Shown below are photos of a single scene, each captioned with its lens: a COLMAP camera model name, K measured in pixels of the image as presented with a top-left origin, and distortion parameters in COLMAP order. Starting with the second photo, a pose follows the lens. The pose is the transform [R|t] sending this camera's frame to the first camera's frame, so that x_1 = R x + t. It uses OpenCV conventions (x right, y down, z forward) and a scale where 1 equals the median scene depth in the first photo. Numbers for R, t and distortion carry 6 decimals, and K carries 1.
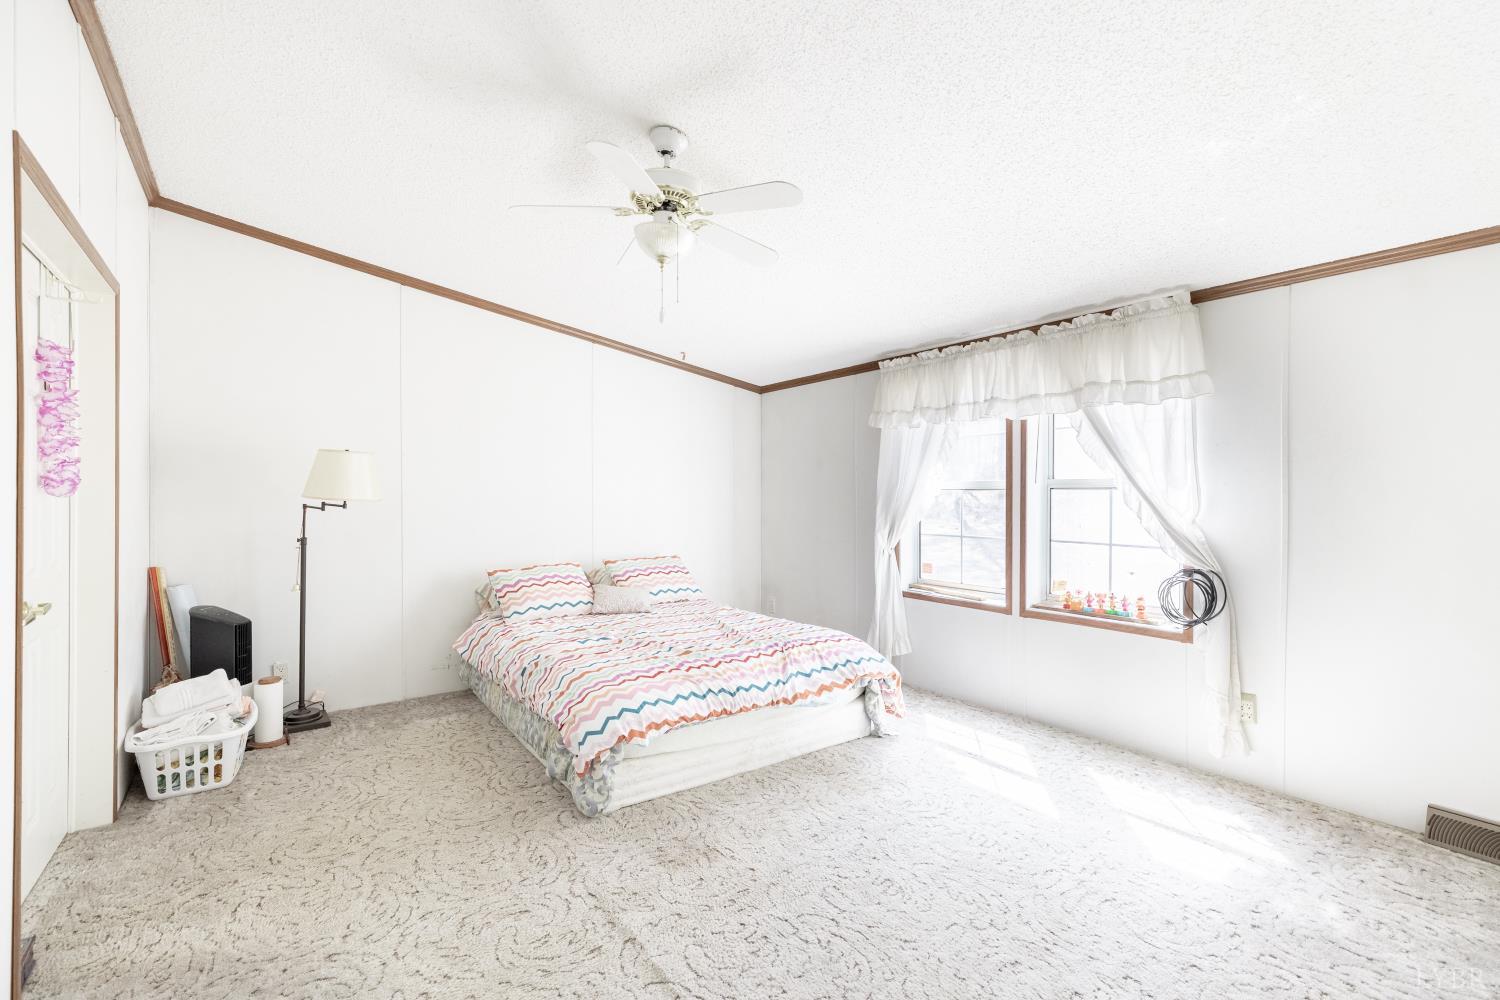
lens RADIAL K [[671.6, 0, 742.3], [0, 671.6, 506.0], [0, 0, 1]] dist [0.006811, -0.000981]
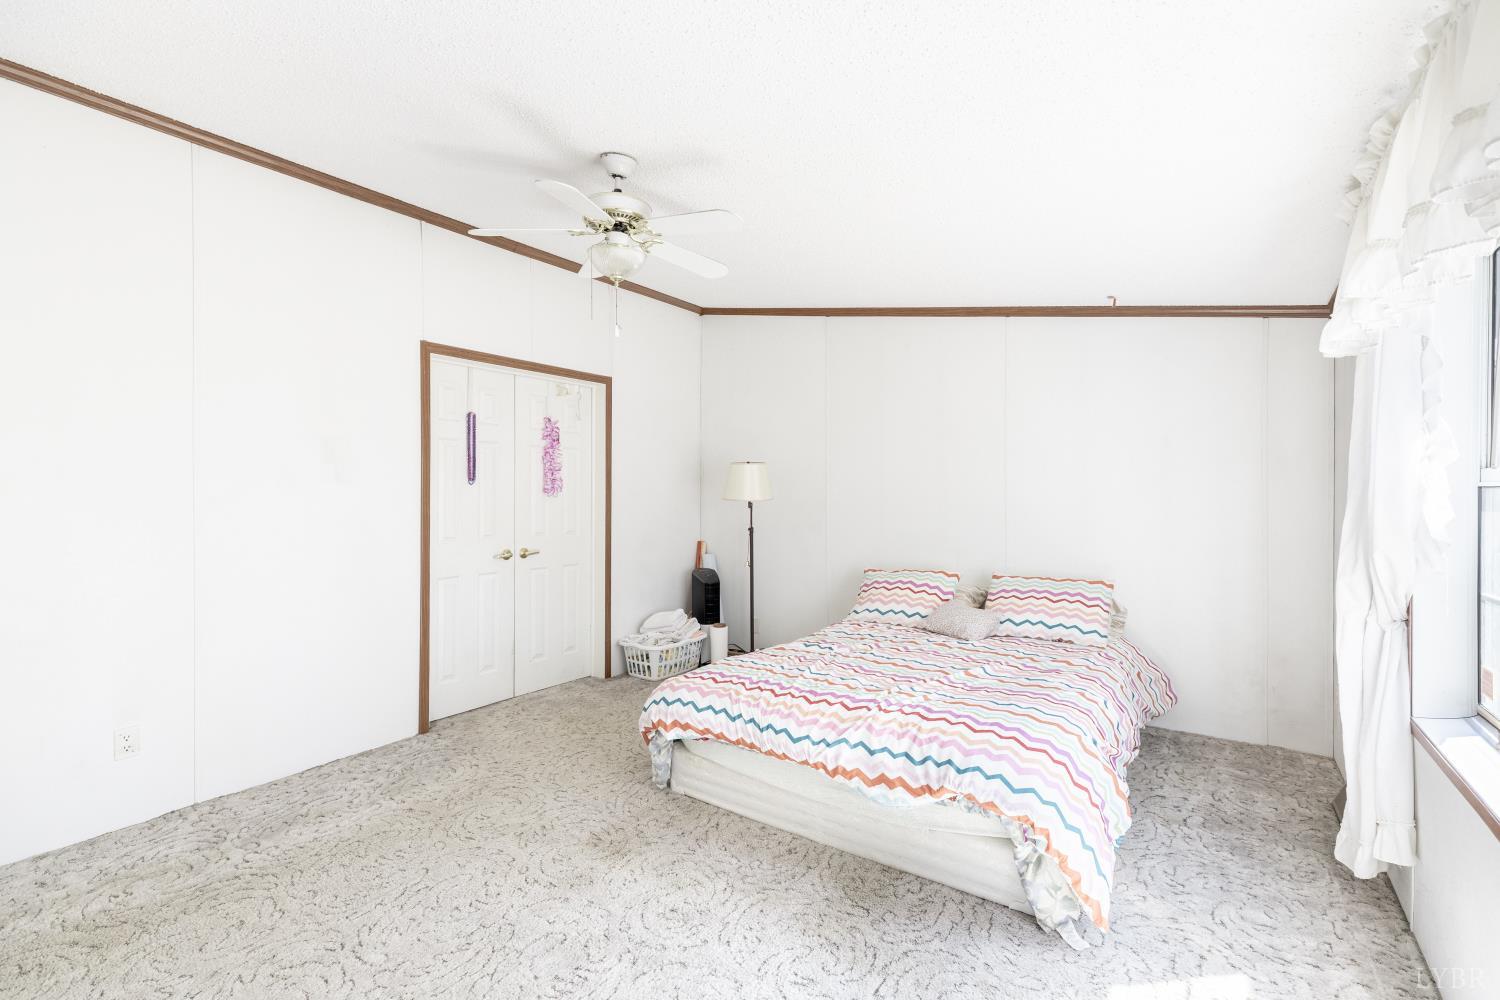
lens RADIAL K [[671.6, 0, 753.9], [0, 671.6, 505.4], [0, 0, 1]] dist [0.006811, -0.000981]
pose [[0.326488, 0.015153, -0.945080, 0.772957], [-0.015219, 0.999826, 0.010773, -0.015353], [0.945079, 0.010865, 0.326661, 0.692093]]
